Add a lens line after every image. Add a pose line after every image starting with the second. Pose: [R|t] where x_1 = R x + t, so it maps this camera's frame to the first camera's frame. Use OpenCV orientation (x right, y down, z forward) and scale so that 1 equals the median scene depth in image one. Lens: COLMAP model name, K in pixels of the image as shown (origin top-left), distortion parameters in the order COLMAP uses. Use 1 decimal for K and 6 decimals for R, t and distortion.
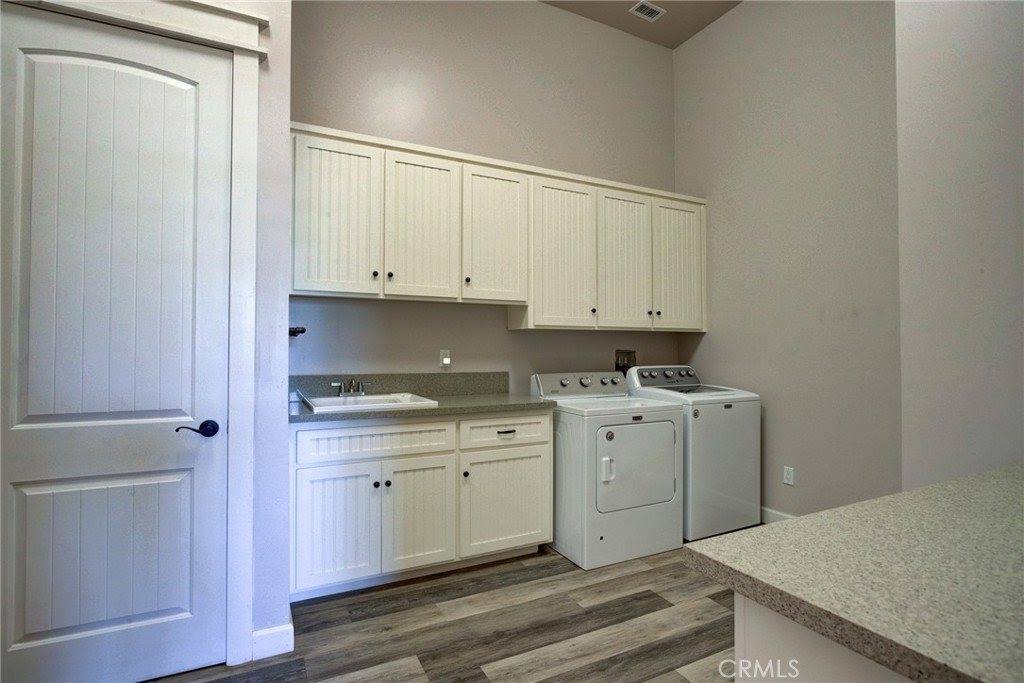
lens RADIAL K [[505.4, 0, 516.0], [0, 505.4, 337.0], [0, 0, 1]] dist [-0.019732, 0.007907]
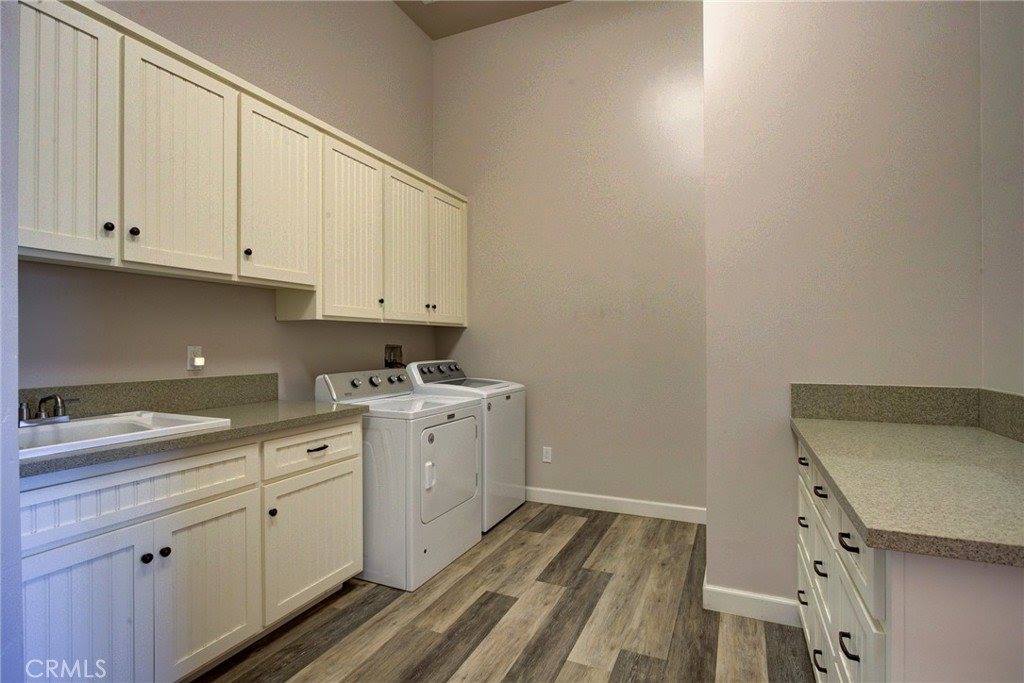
lens RADIAL K [[505.4, 0, 484.4], [0, 505.4, 337.4], [0, 0, 1]] dist [-0.019732, 0.007907]
pose [[0.782850, 0.002132, 0.622207, -0.296765], [-0.007805, 0.999949, 0.006393, 0.005576], [-0.622162, -0.009861, 0.782827, 0.212470]]
